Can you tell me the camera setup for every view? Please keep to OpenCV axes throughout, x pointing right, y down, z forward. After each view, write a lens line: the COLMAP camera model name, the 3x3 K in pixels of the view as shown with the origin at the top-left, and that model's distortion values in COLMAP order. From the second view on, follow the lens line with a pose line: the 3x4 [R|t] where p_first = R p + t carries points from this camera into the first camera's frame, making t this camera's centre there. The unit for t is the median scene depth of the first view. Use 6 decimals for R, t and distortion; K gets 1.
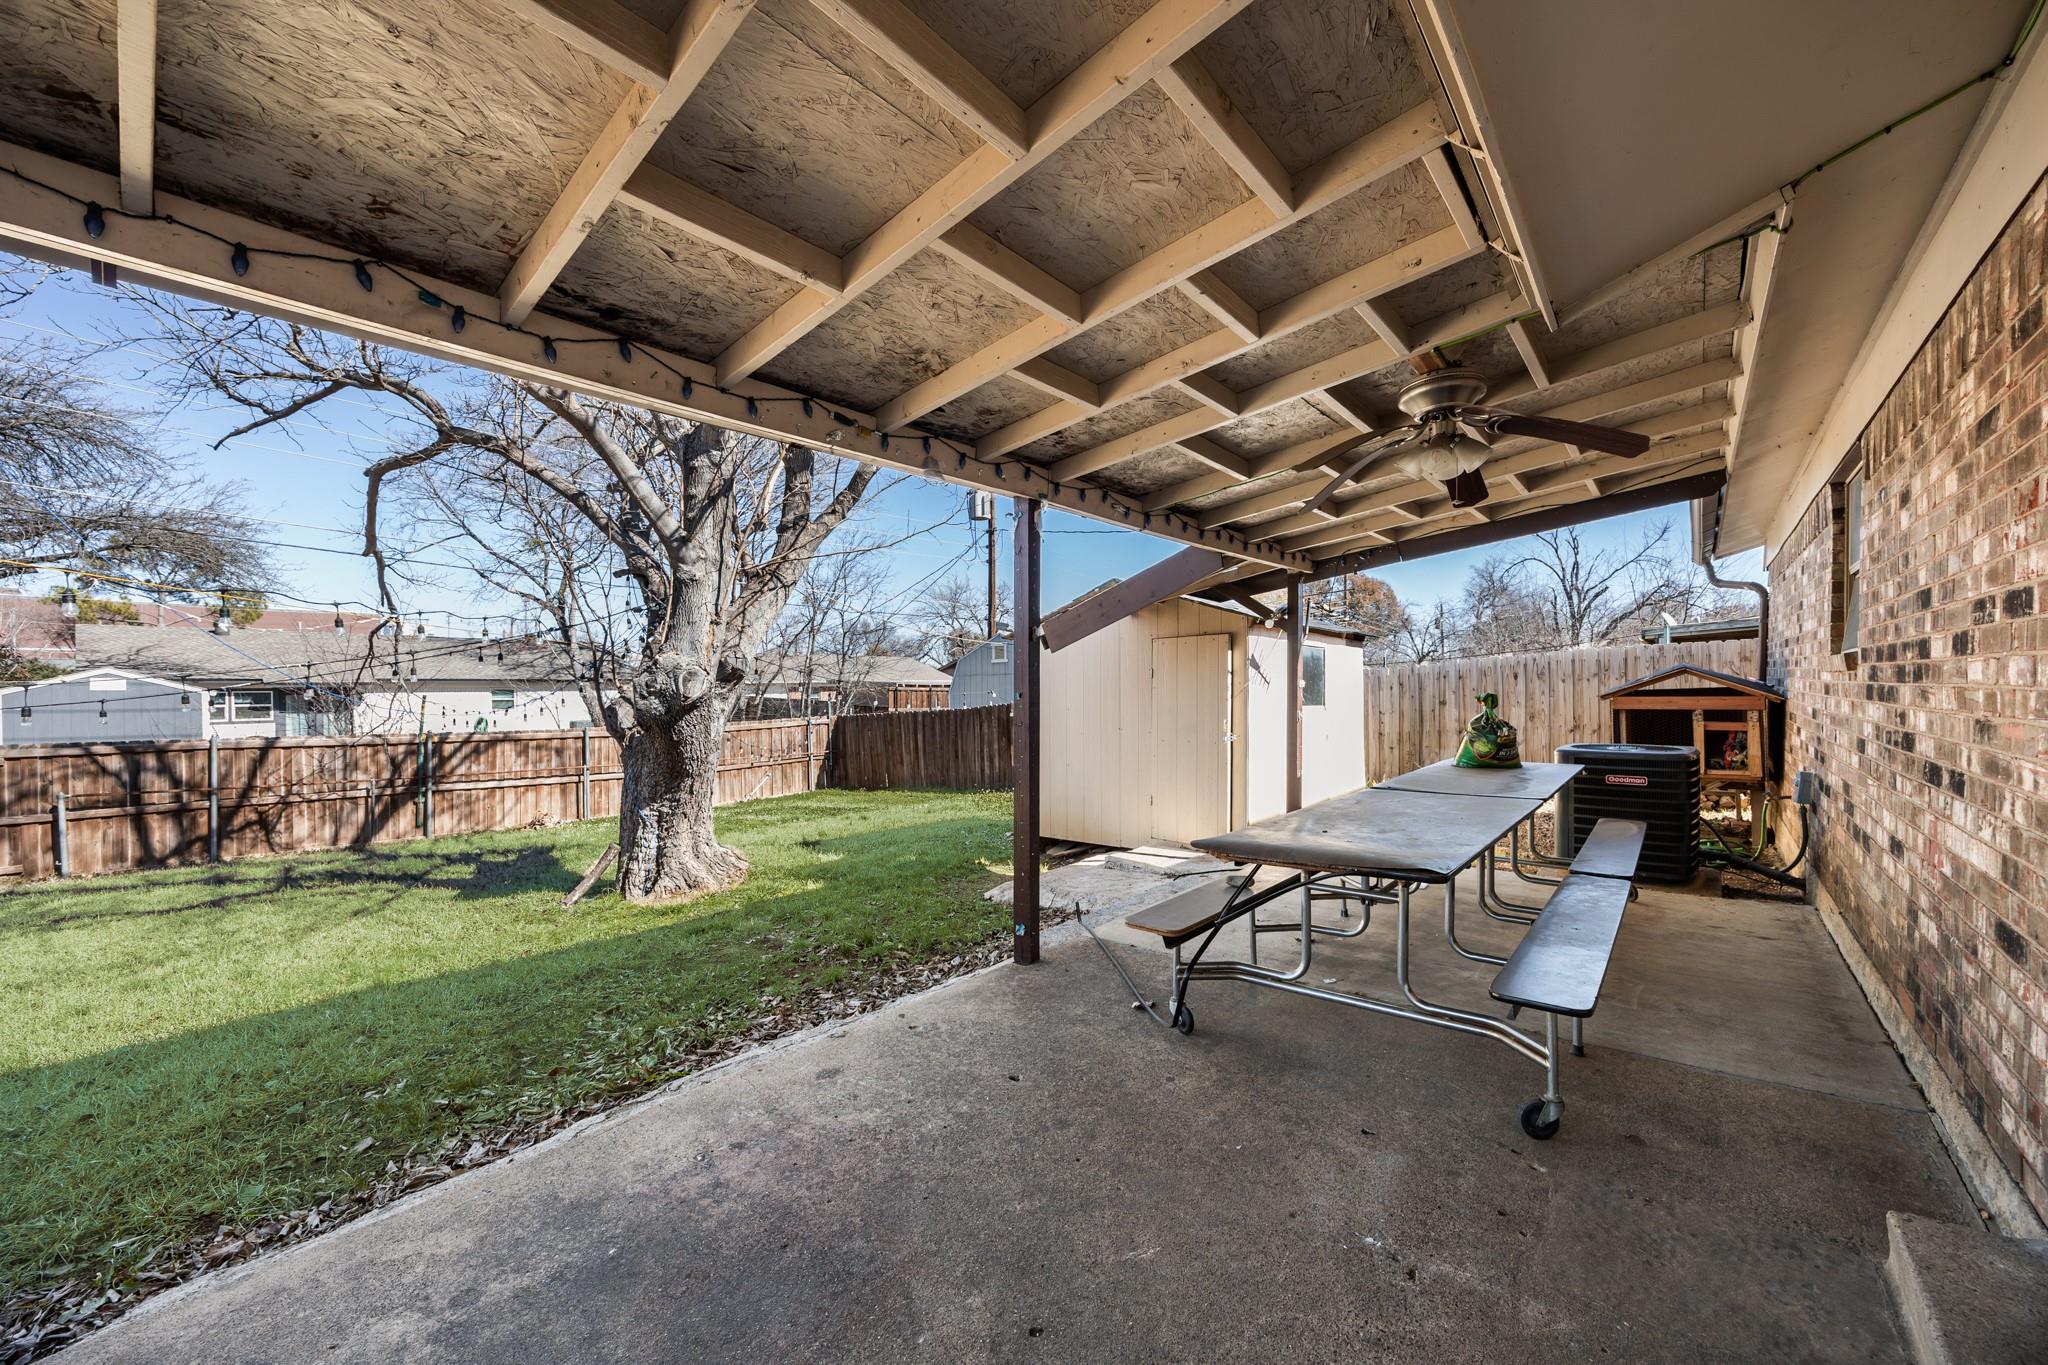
lens RADIAL K [[796.6, 0, 1029.4], [0, 796.6, 711.1], [0, 0, 1]] dist [-0.000146, -0.000011]
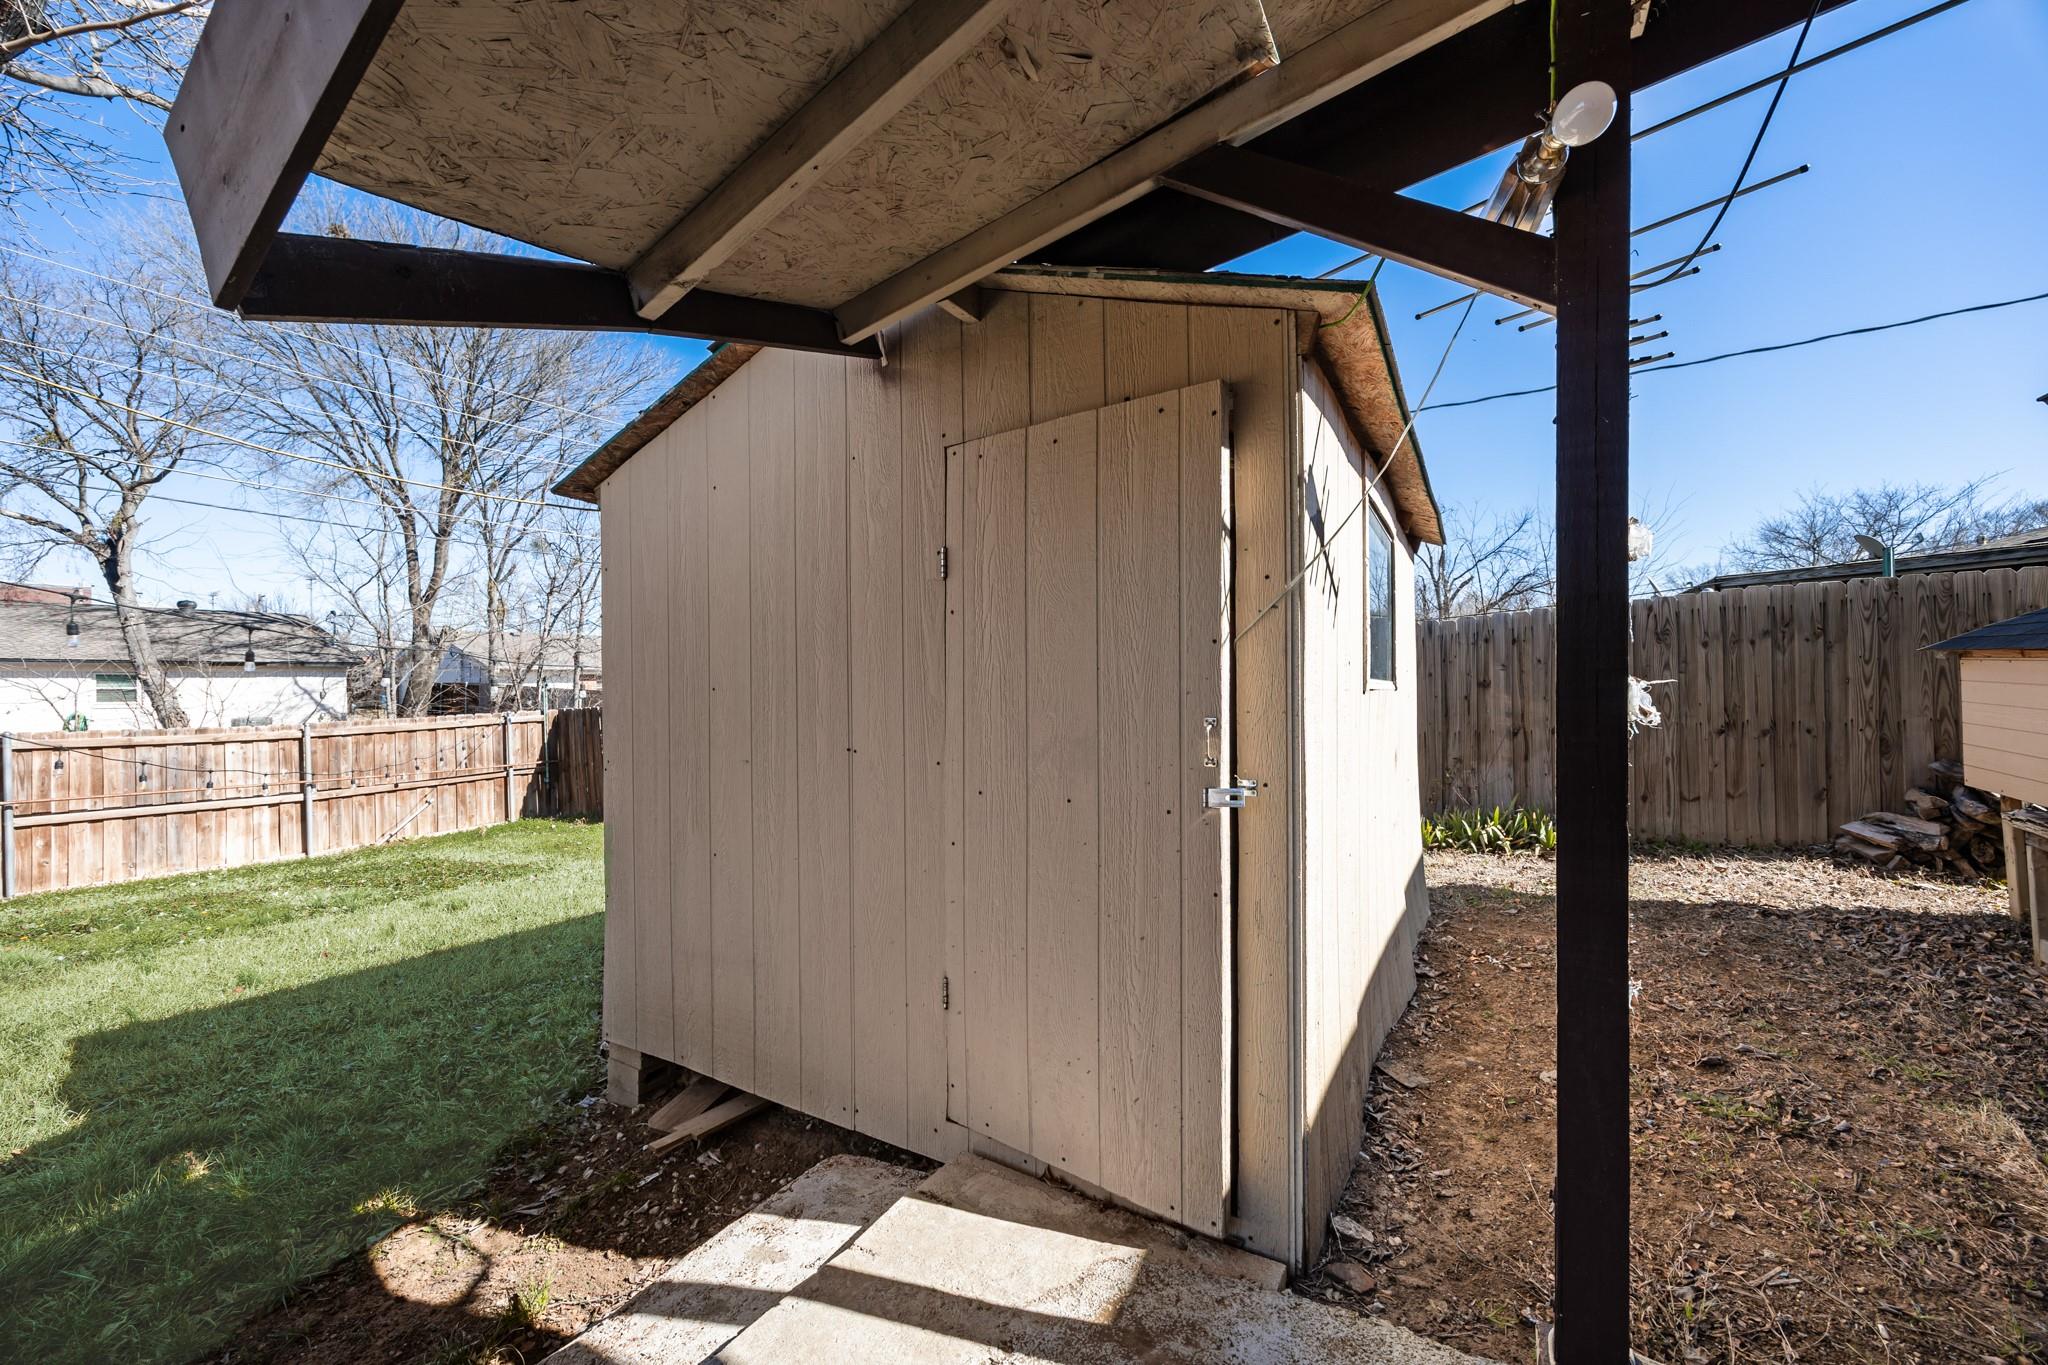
lens RADIAL K [[796.6, 0, 1029.4], [0, 796.6, 711.1], [0, 0, 1]] dist [-0.000146, -0.000011]
pose [[0.987455, -0.004151, 0.157846, 0.056872], [0.002624, 0.999948, 0.009882, 0.001664], [-0.157879, -0.009343, 0.987414, 0.290367]]
